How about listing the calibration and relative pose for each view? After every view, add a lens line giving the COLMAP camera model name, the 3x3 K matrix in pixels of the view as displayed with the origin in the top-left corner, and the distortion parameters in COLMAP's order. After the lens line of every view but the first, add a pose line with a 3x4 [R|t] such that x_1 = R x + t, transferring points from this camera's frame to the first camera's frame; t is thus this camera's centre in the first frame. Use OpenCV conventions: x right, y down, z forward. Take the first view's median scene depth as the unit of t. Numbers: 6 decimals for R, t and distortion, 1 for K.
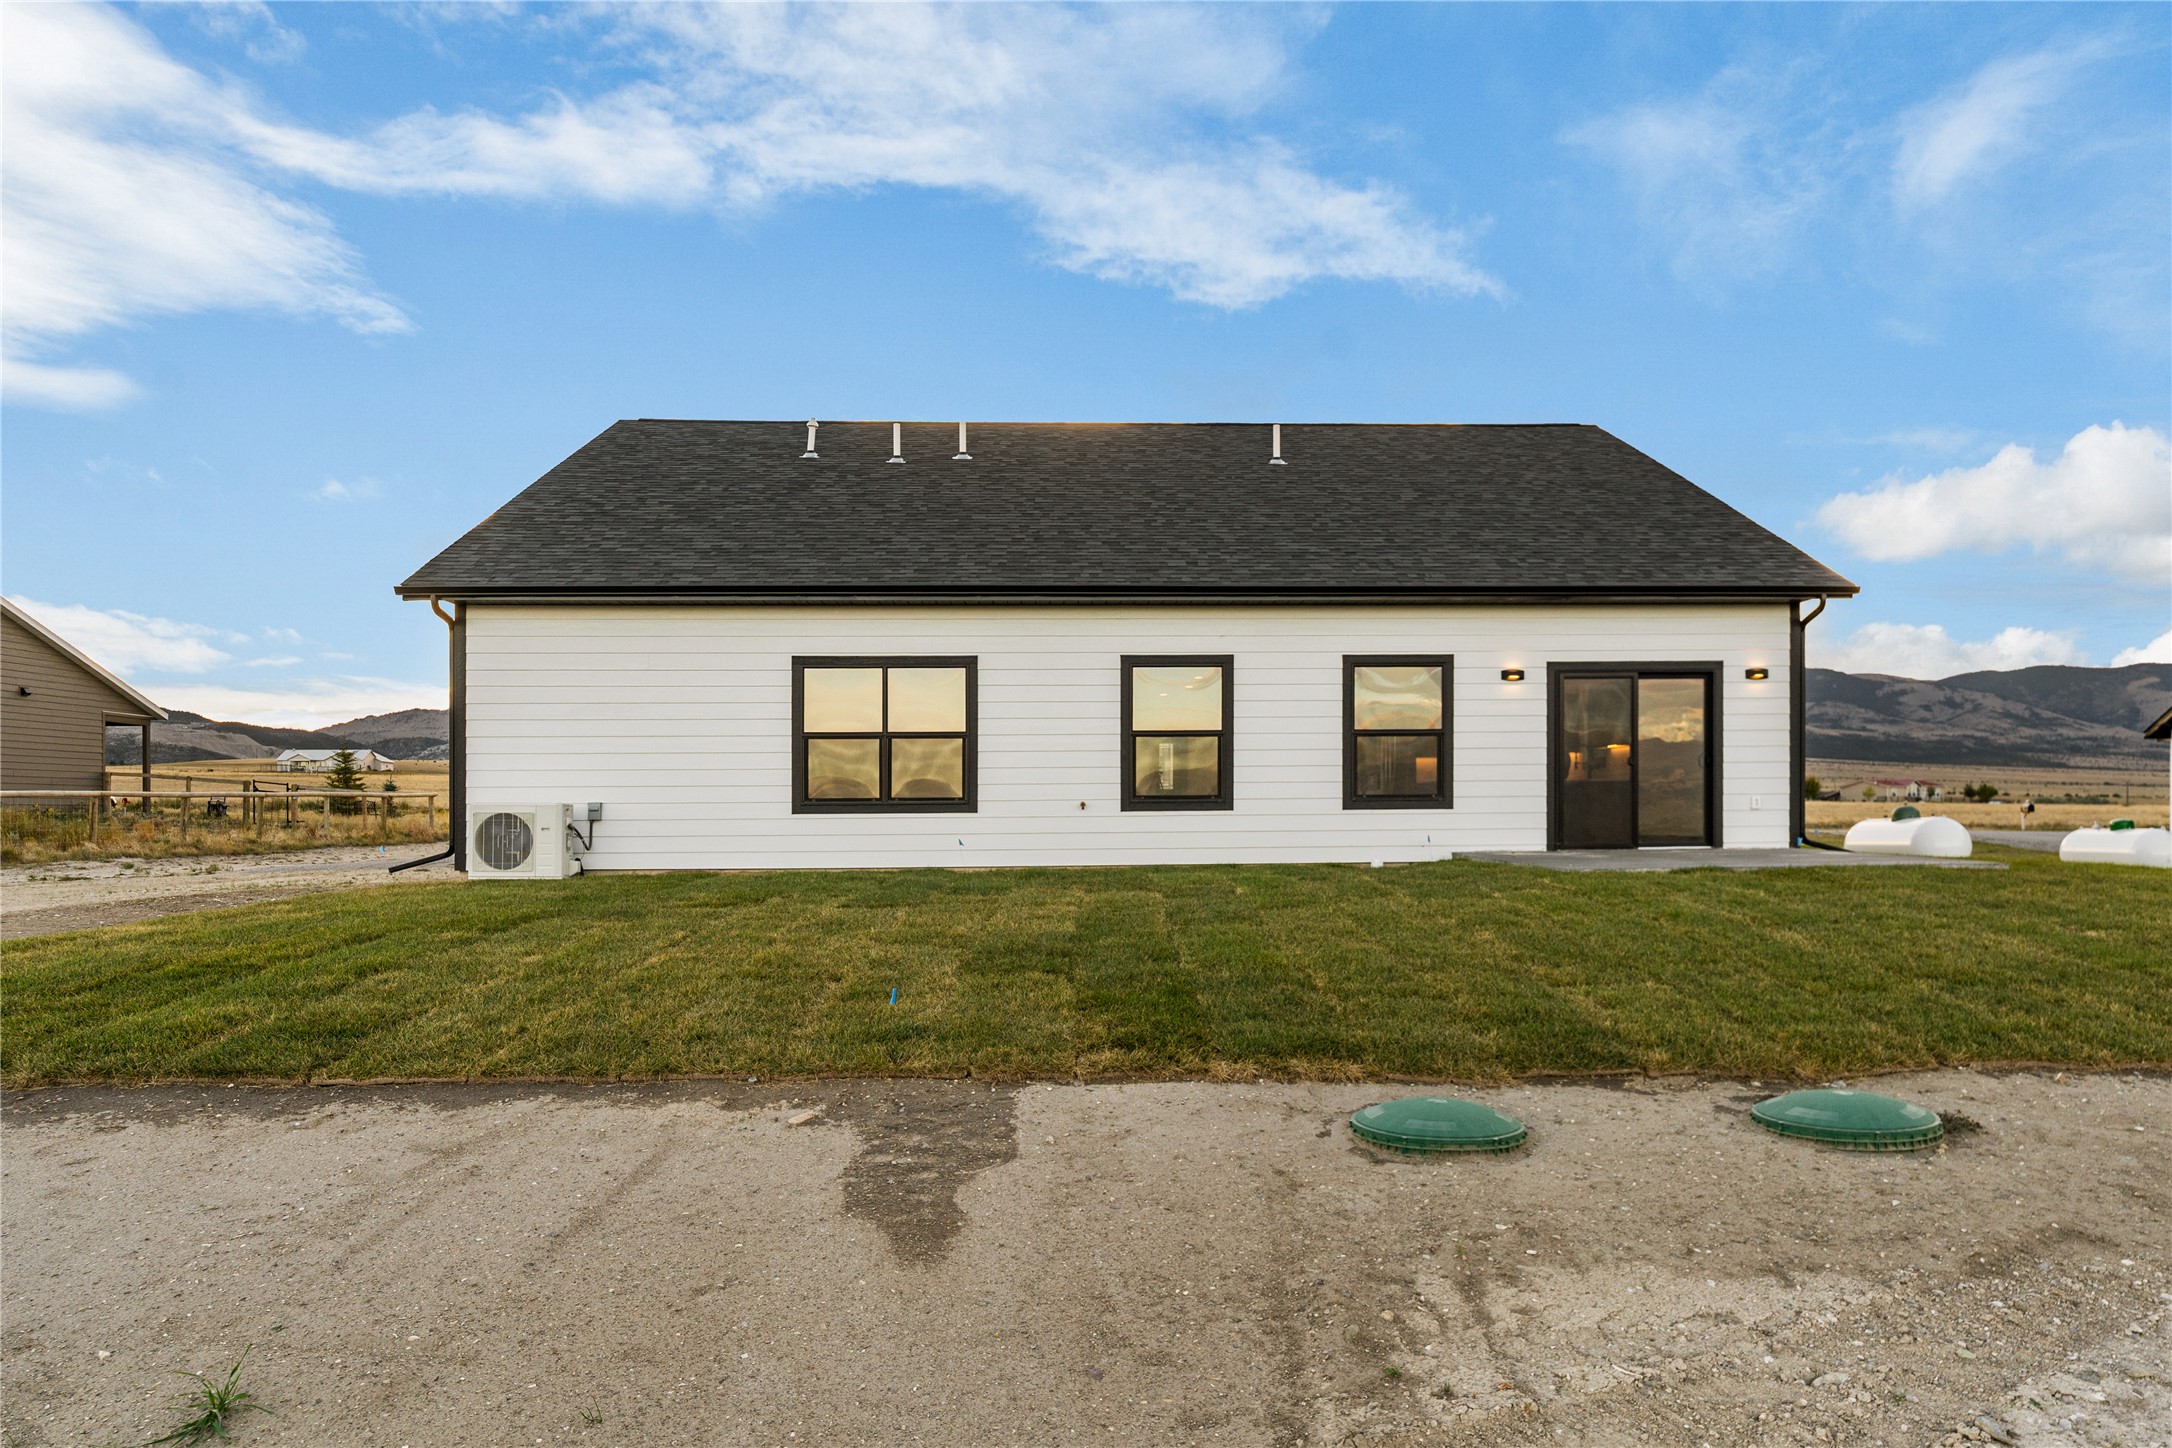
lens RADIAL K [[1408.0, 0, 1099.1], [0, 1408.0, 818.6], [0, 0, 1]] dist [-0.002846, 0.000521]
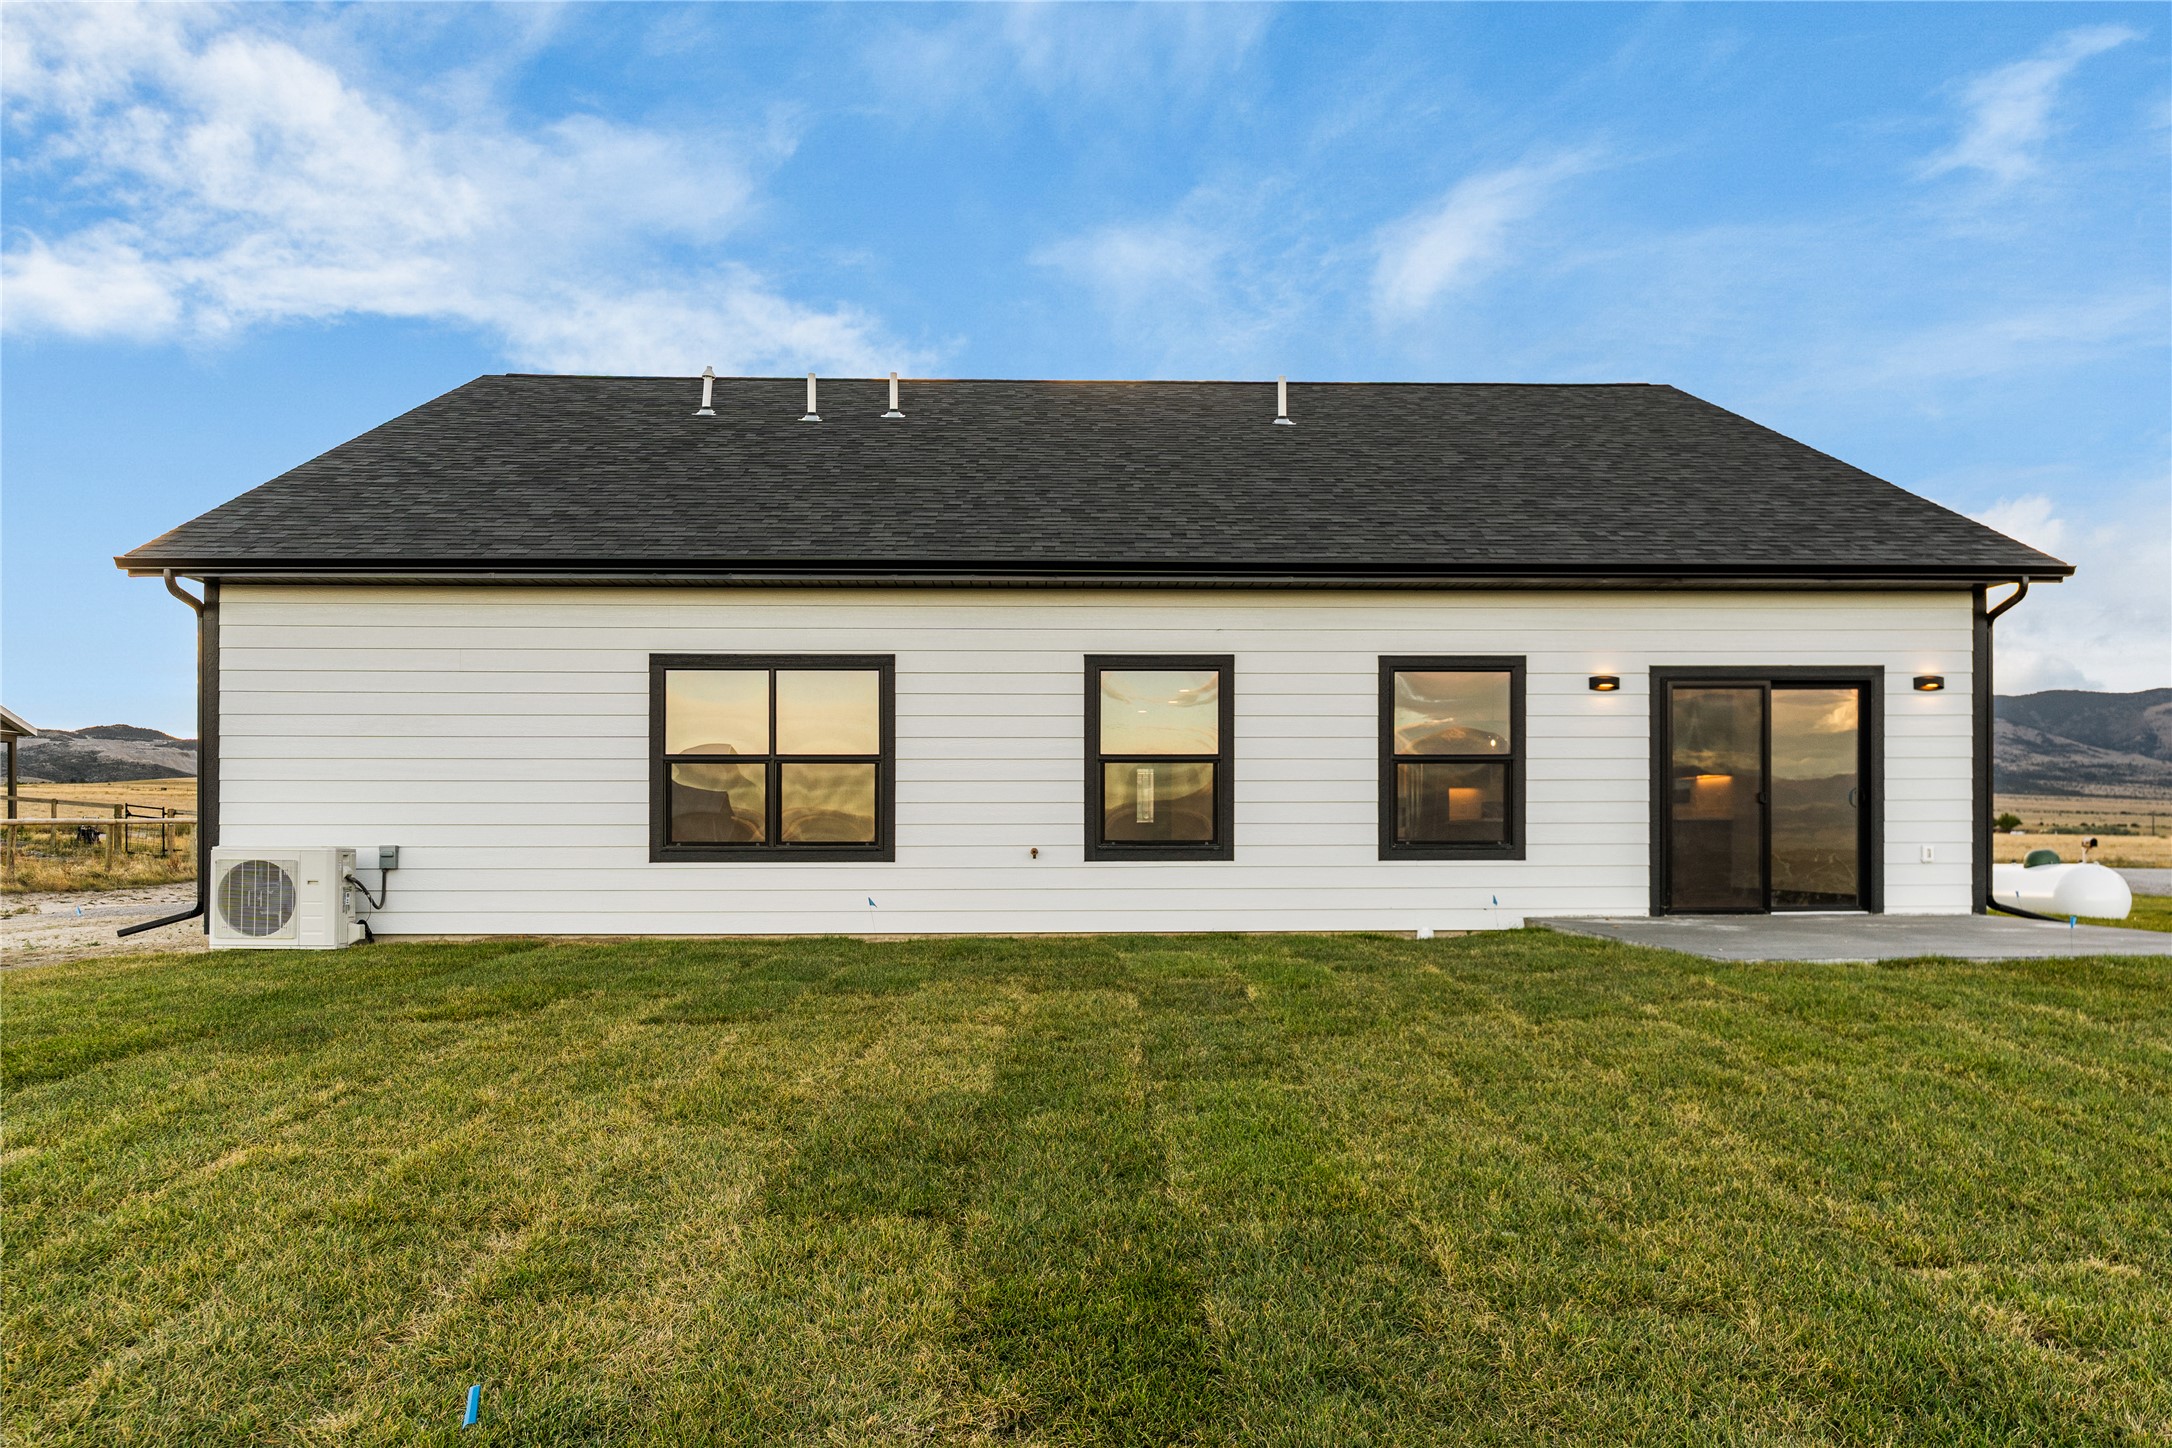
lens RADIAL K [[1460.2, 0, 1069.6], [0, 1460.2, 719.9], [0, 0, 1]] dist [-0.003078, 0.000356]
pose [[0.999976, 0.004708, -0.005129, 0.011225], [-0.005126, 0.996387, -0.084776, -0.014258], [0.004711, 0.084801, 0.996387, 0.216532]]
